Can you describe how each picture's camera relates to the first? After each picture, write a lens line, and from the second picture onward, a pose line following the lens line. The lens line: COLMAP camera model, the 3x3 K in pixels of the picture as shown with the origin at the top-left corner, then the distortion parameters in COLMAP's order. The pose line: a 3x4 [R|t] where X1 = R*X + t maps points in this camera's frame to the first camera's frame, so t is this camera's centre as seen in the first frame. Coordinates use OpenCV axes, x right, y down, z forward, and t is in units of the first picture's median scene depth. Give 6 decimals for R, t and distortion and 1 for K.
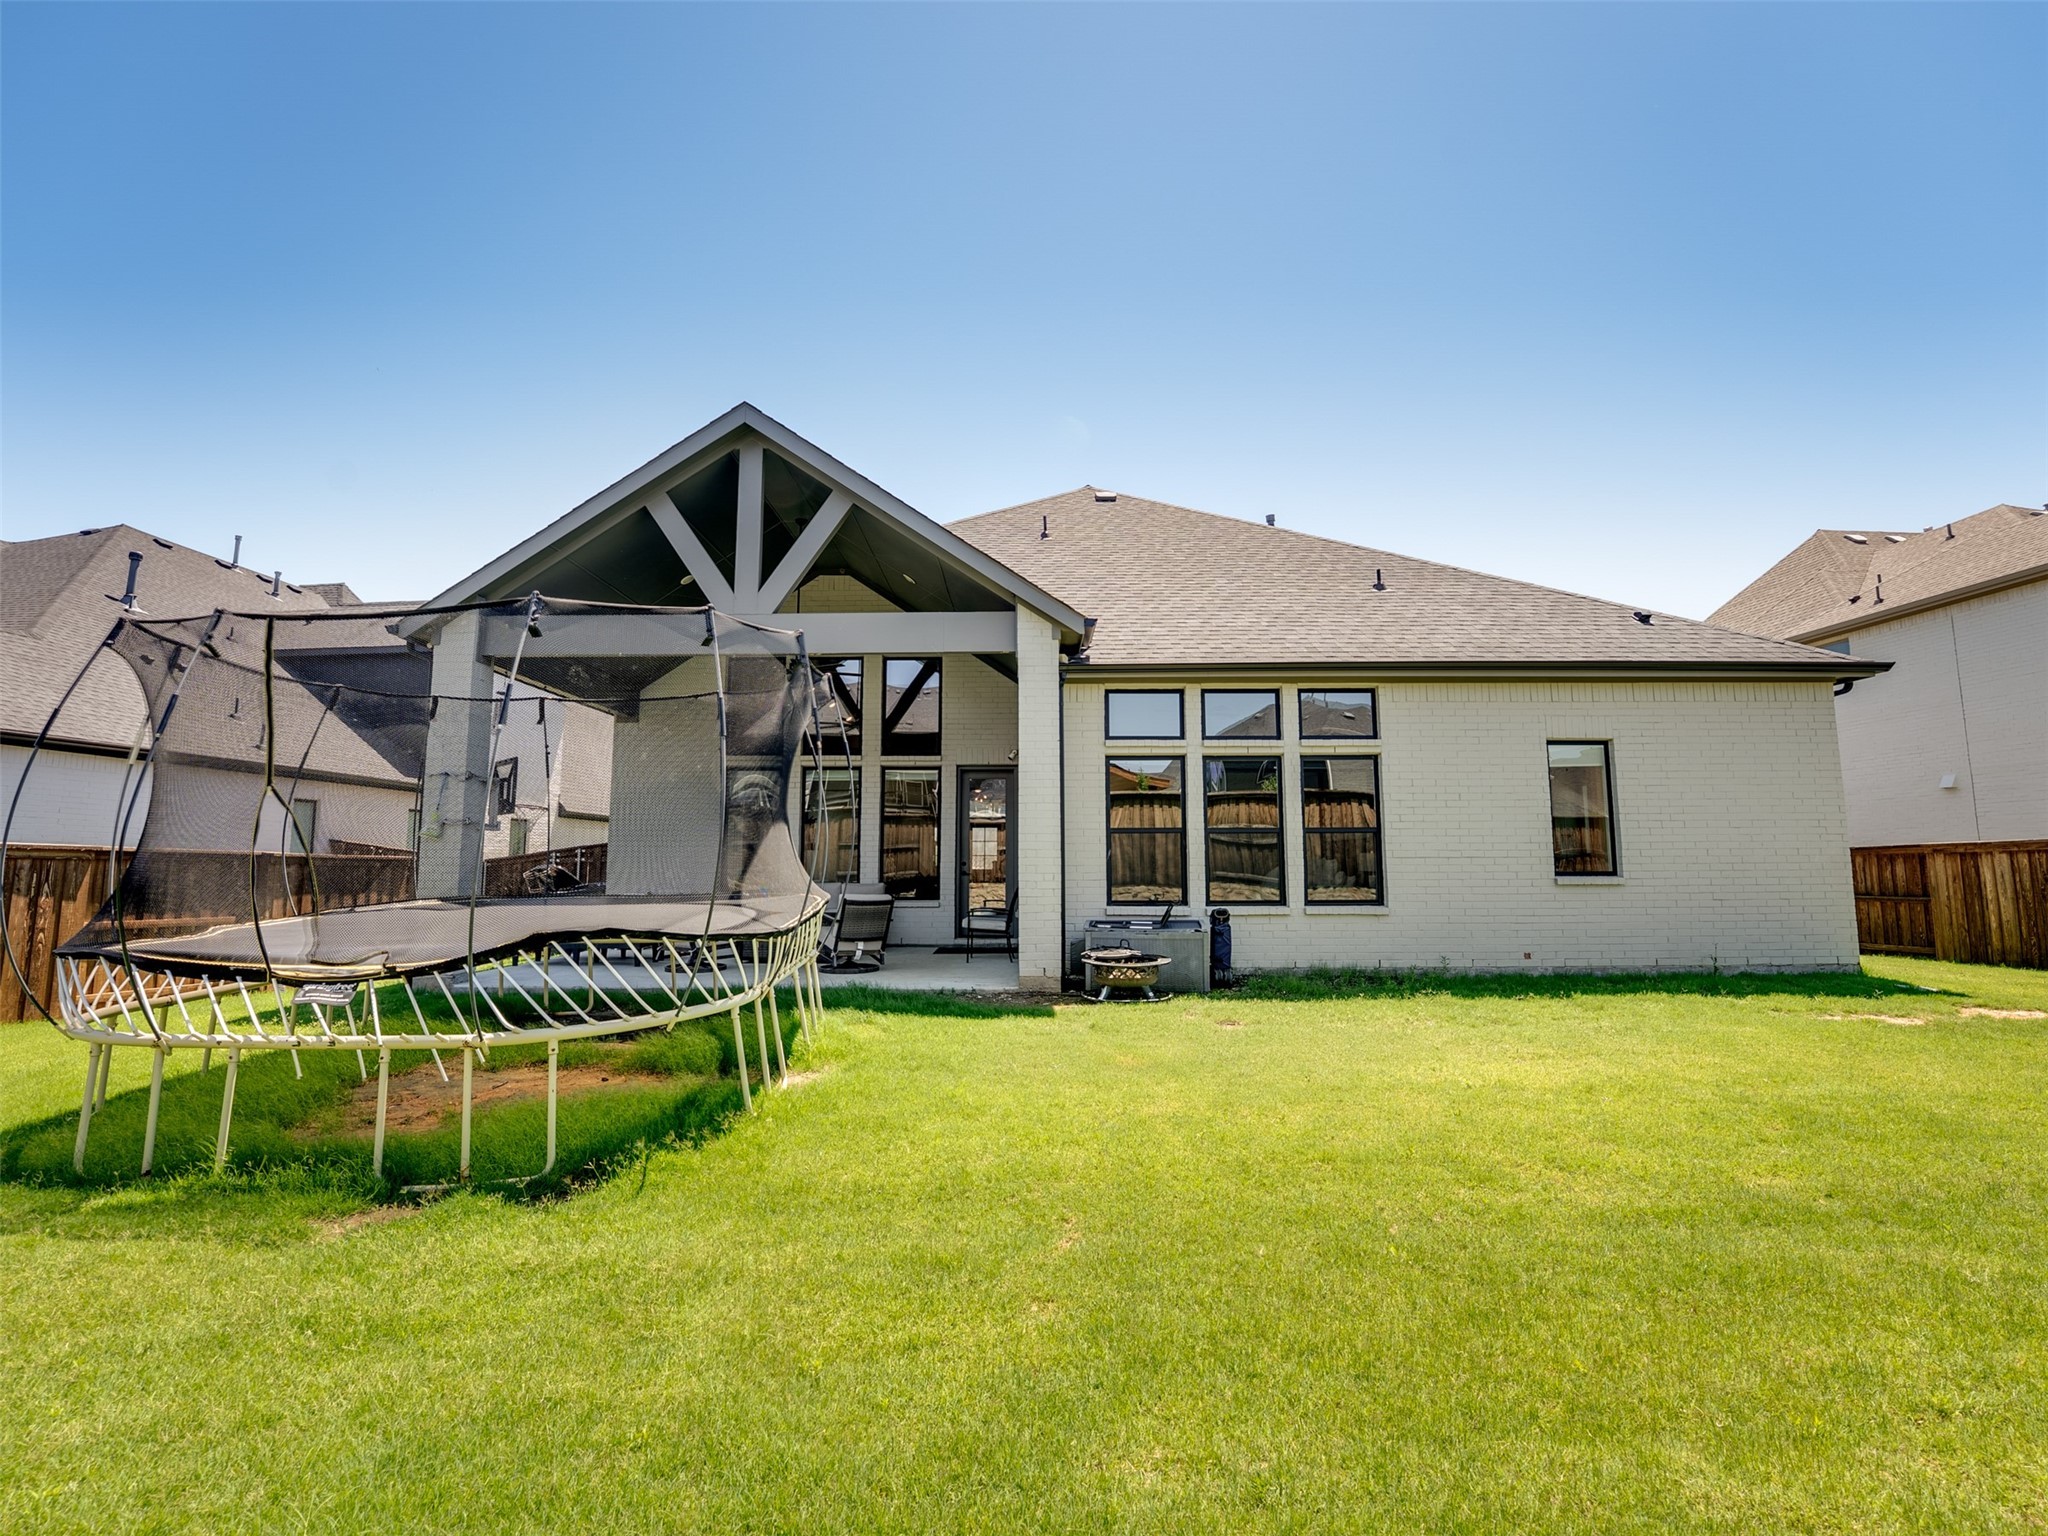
lens RADIAL K [[969.1, 0, 1024.0], [0, 969.1, 768.0], [0, 0, 1]] dist [-0.032882, -0.000146]
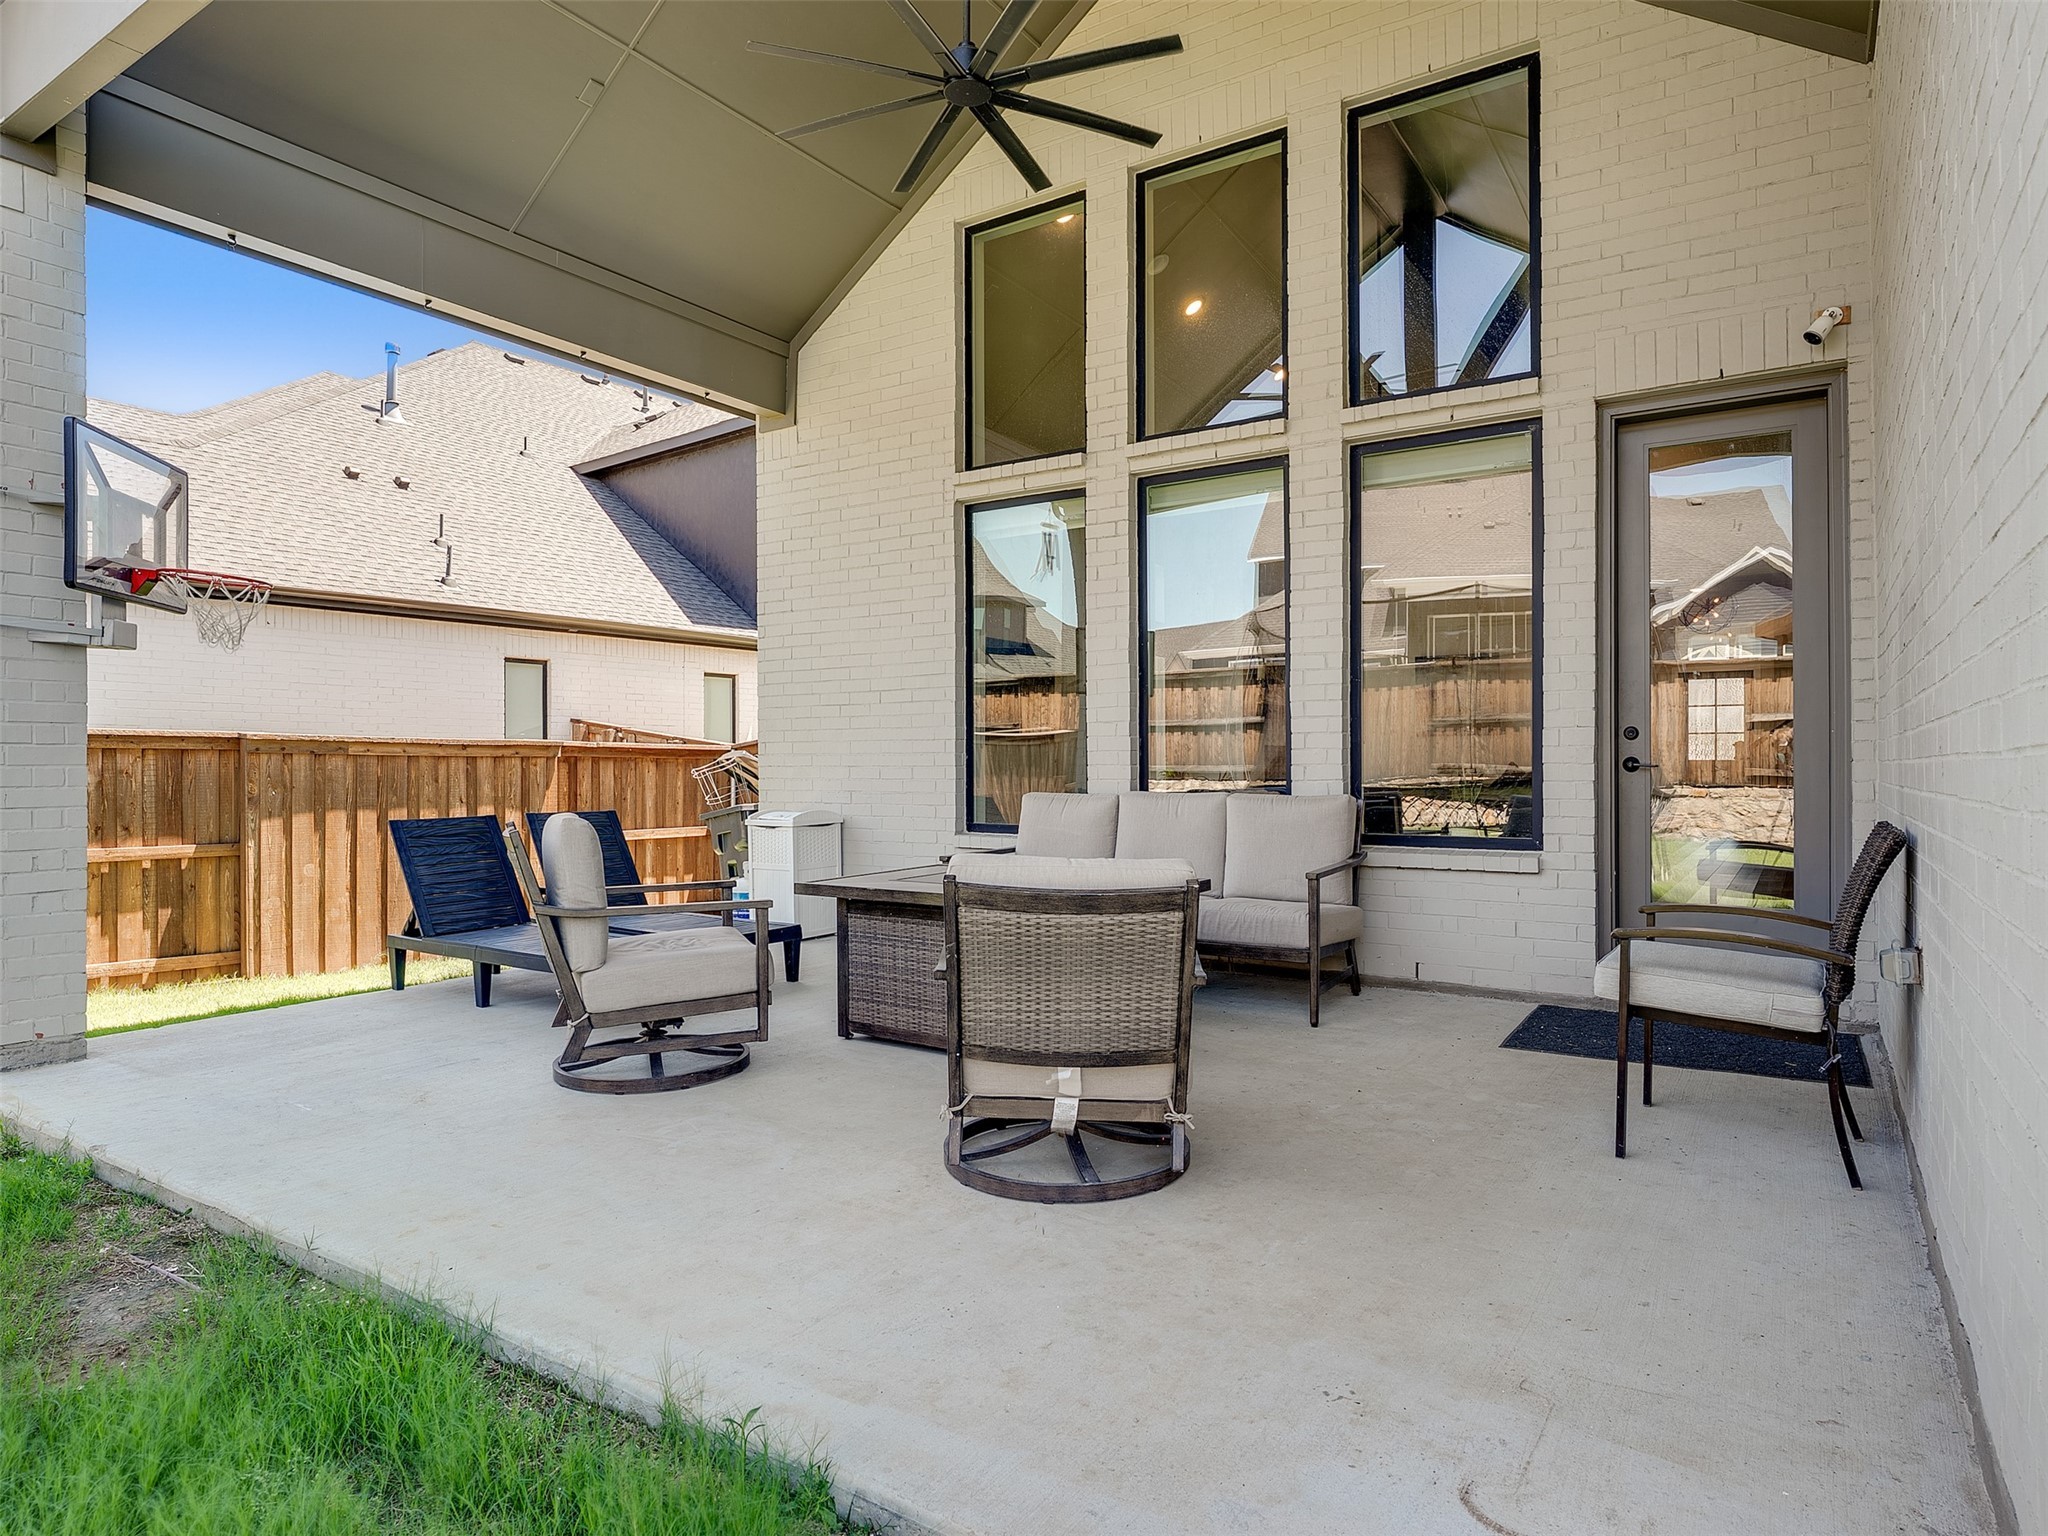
lens RADIAL K [[1168.1, 0, 1024.0], [0, 1168.1, 768.0], [0, 0, 1]] dist [-0.001190, -0.000190]
pose [[0.837505, 0.001709, -0.546426, -0.026654], [0.057236, 0.994220, 0.090834, 0.085322], [0.543423, -0.107349, 0.832567, 0.784018]]
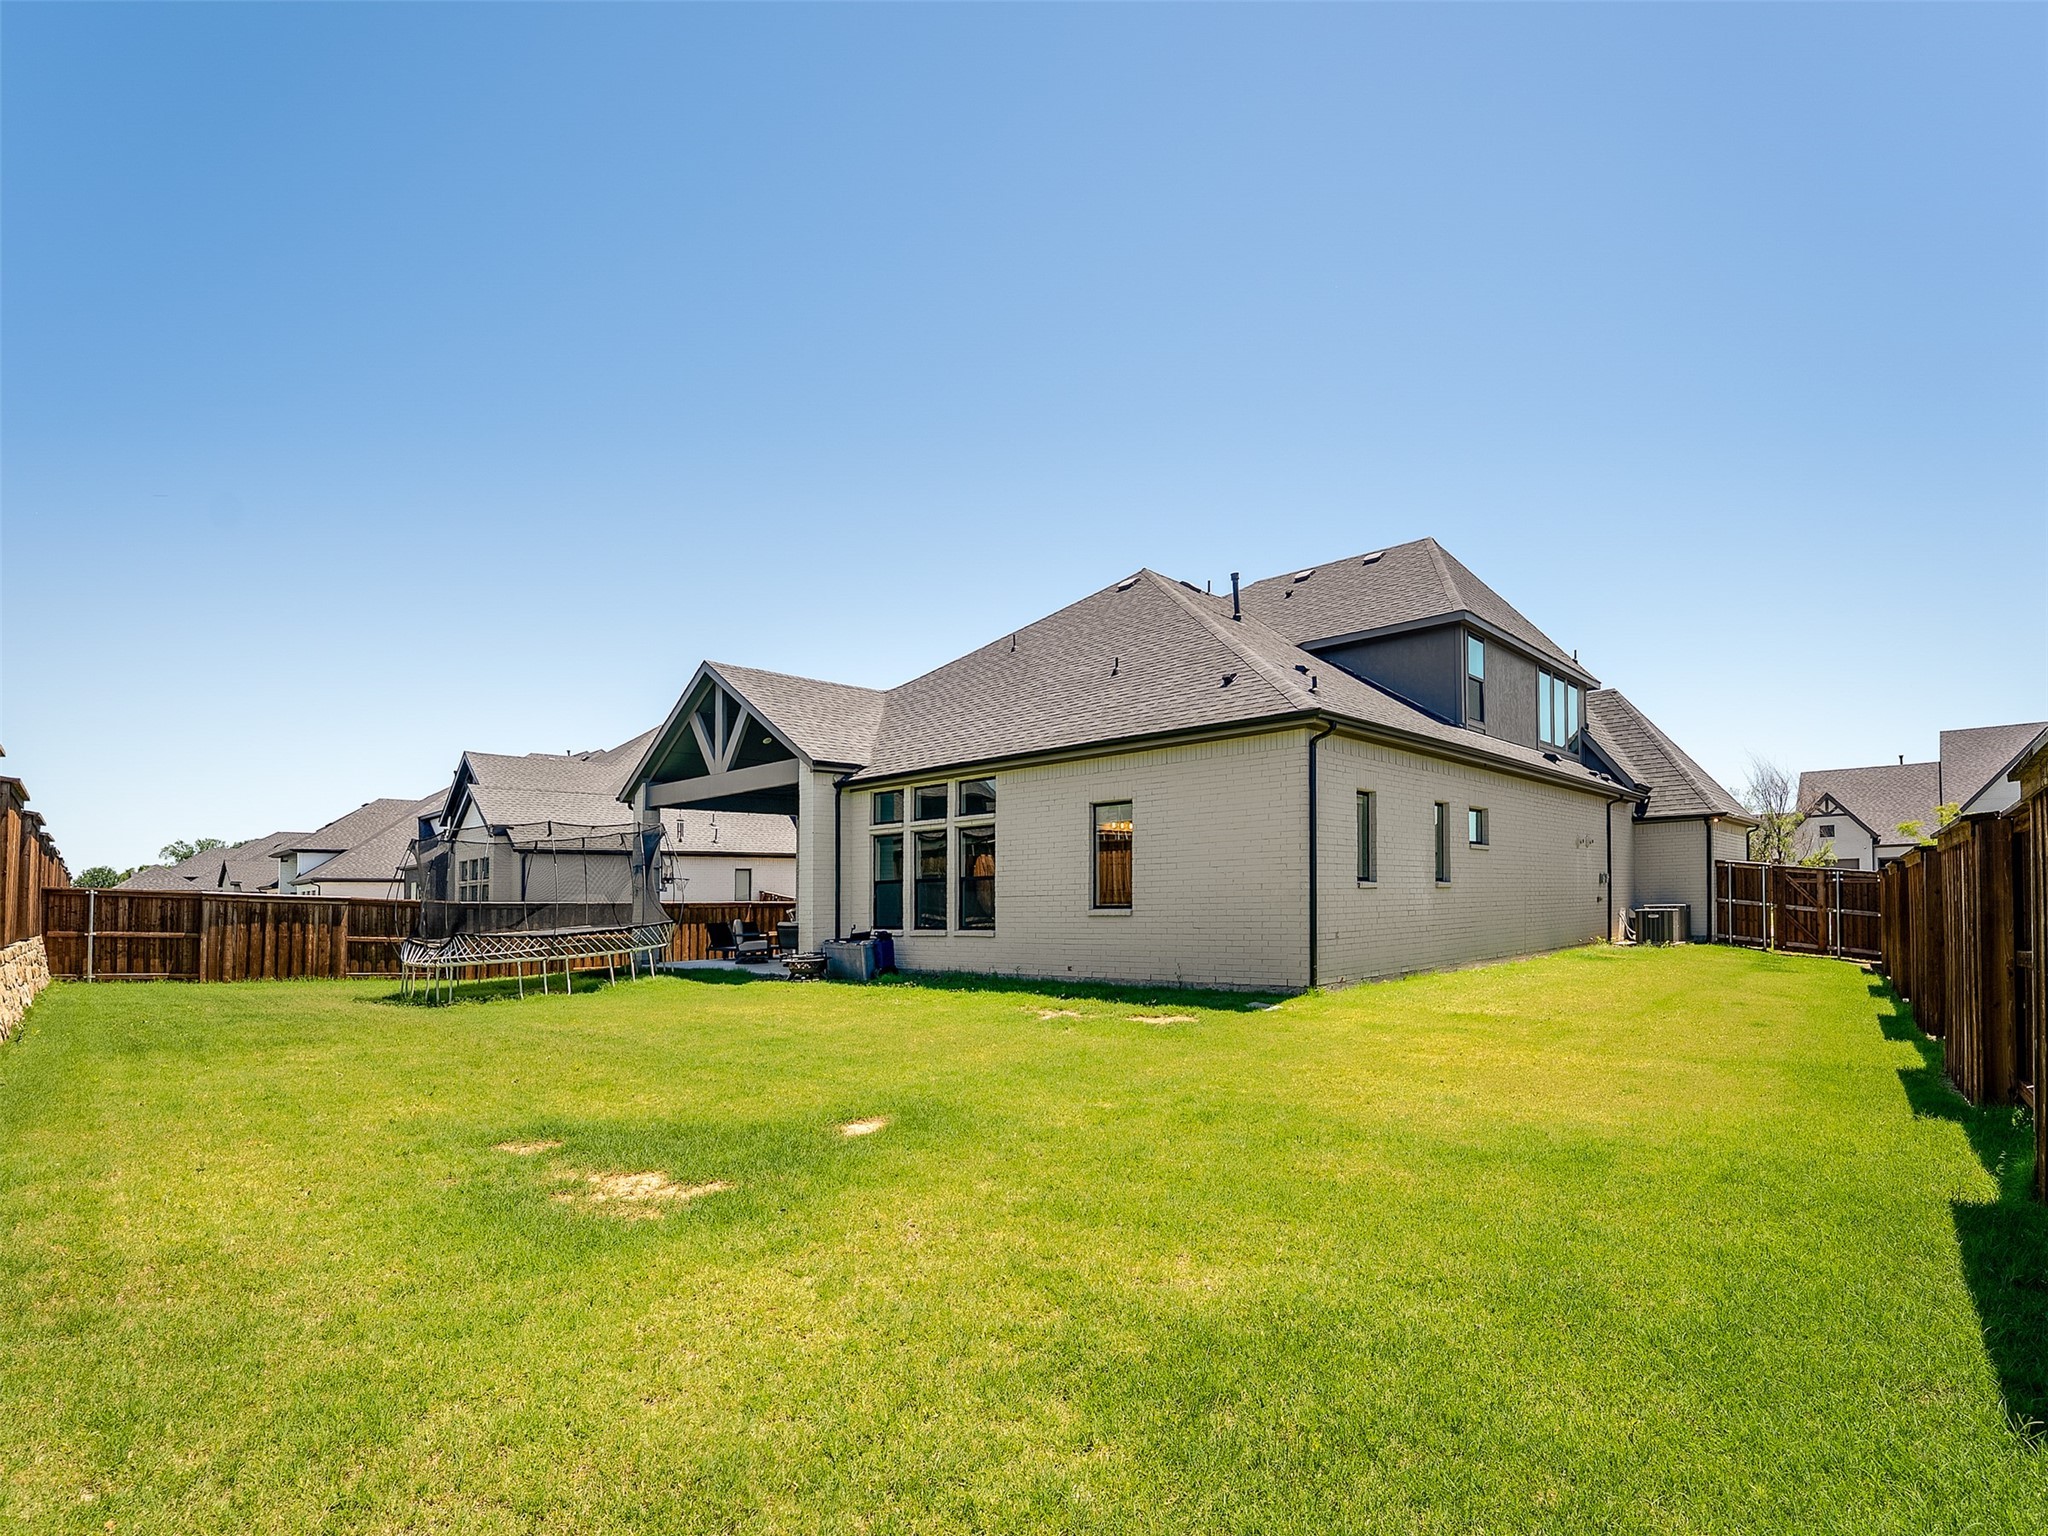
lens RADIAL K [[969.1, 0, 1024.0], [0, 969.1, 768.0], [0, 0, 1]] dist [-0.032882, -0.000146]
pose [[0.748993, -0.105655, -0.654100, 1.363368], [0.085601, 0.994361, -0.062597, -0.002572], [0.657025, -0.009106, 0.753814, -0.054346]]
